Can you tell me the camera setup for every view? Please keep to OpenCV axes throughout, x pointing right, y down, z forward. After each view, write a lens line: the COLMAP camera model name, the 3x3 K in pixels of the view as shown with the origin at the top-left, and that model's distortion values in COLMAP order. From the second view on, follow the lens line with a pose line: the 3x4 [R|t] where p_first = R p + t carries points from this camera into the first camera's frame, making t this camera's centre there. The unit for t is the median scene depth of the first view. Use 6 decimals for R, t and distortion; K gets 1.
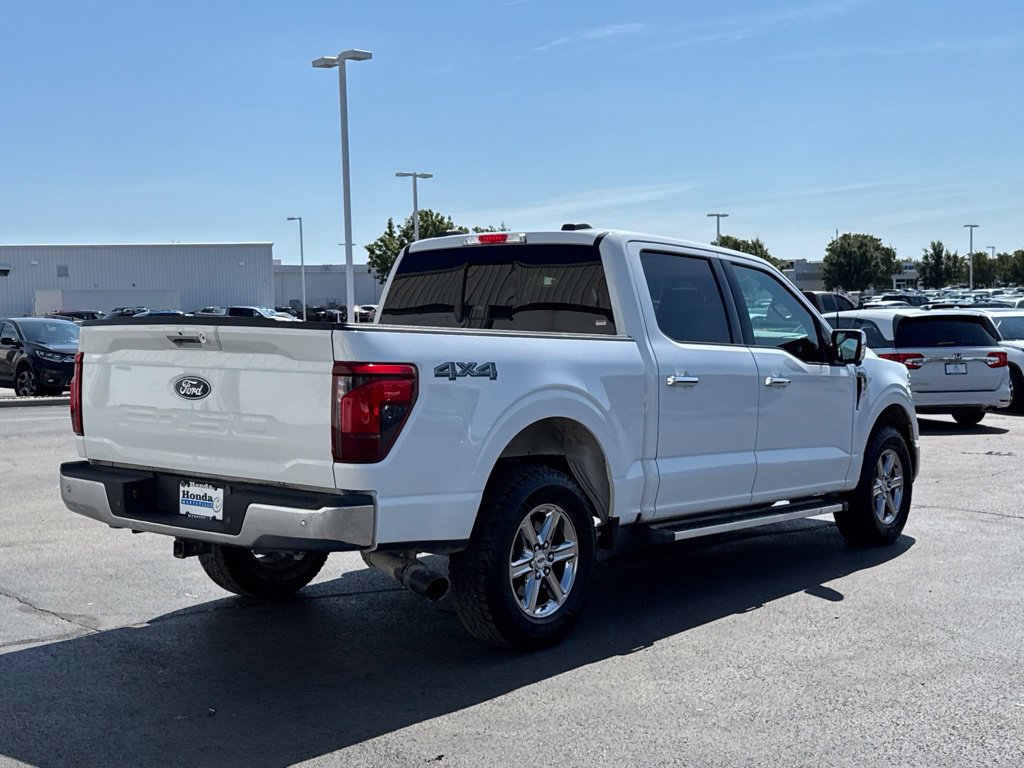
lens RADIAL K [[1286.3, 0, 512.0], [0, 1286.3, 384.0], [0, 0, 1]] dist [0.086252, -0.004011]
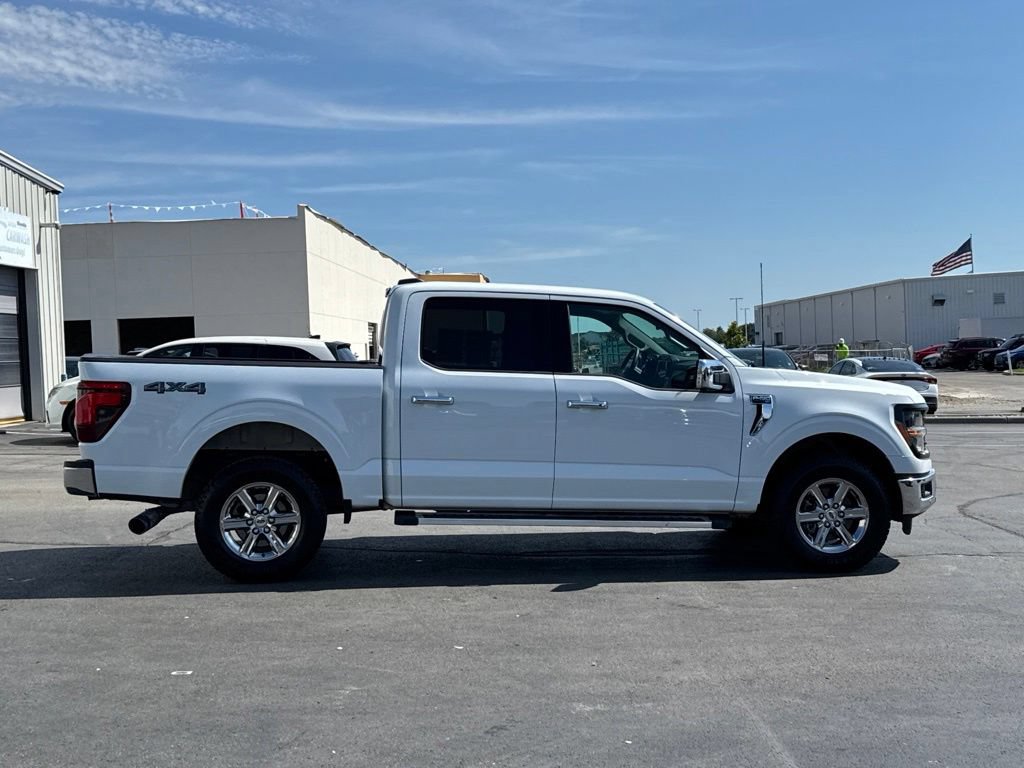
lens RADIAL K [[740.2, 0, 513.5], [0, 740.2, 356.0], [0, 0, 1]] dist [-0.092671, 0.334214]
pose [[0.684667, 0.030473, -0.728219, 0.743494], [-0.028791, 0.999477, 0.014755, -0.061407], [0.728287, 0.010864, 0.685186, 0.593988]]
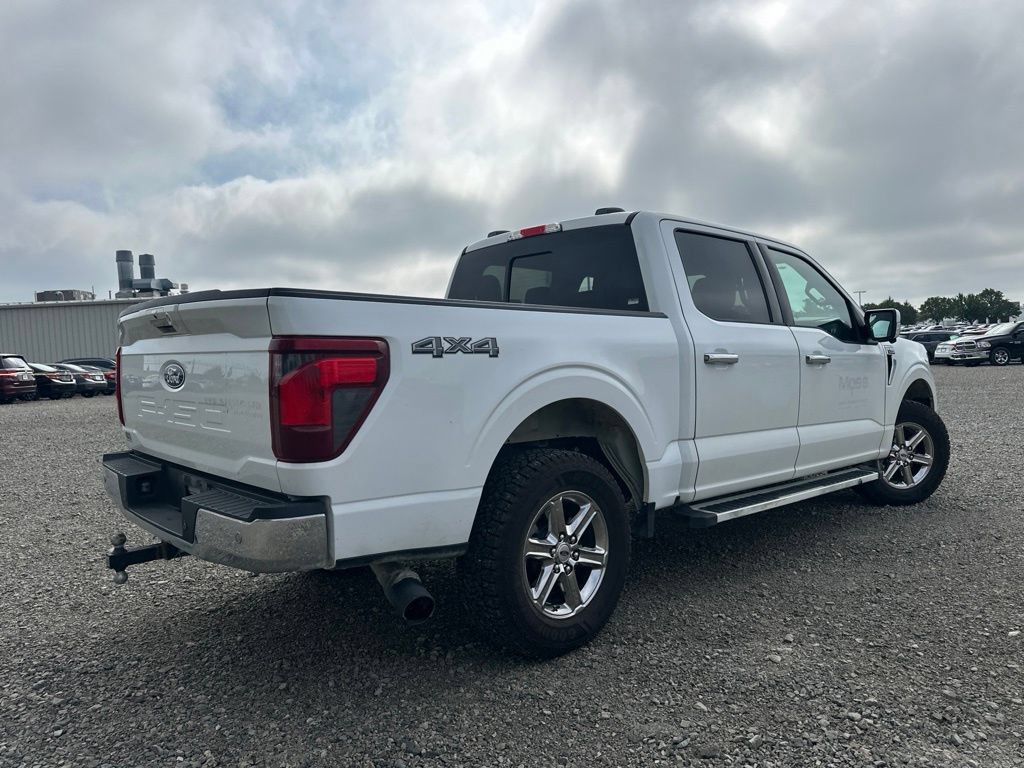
lens RADIAL K [[734.2, 0, 524.0], [0, 734.2, 383.6], [0, 0, 1]] dist [0.054140, -0.000647]
pose [[0.990015, -0.025275, -0.138680, 0.064555], [0.025994, 0.999656, 0.003380, 0.011633], [0.138546, -0.006951, 0.990332, 0.447059]]
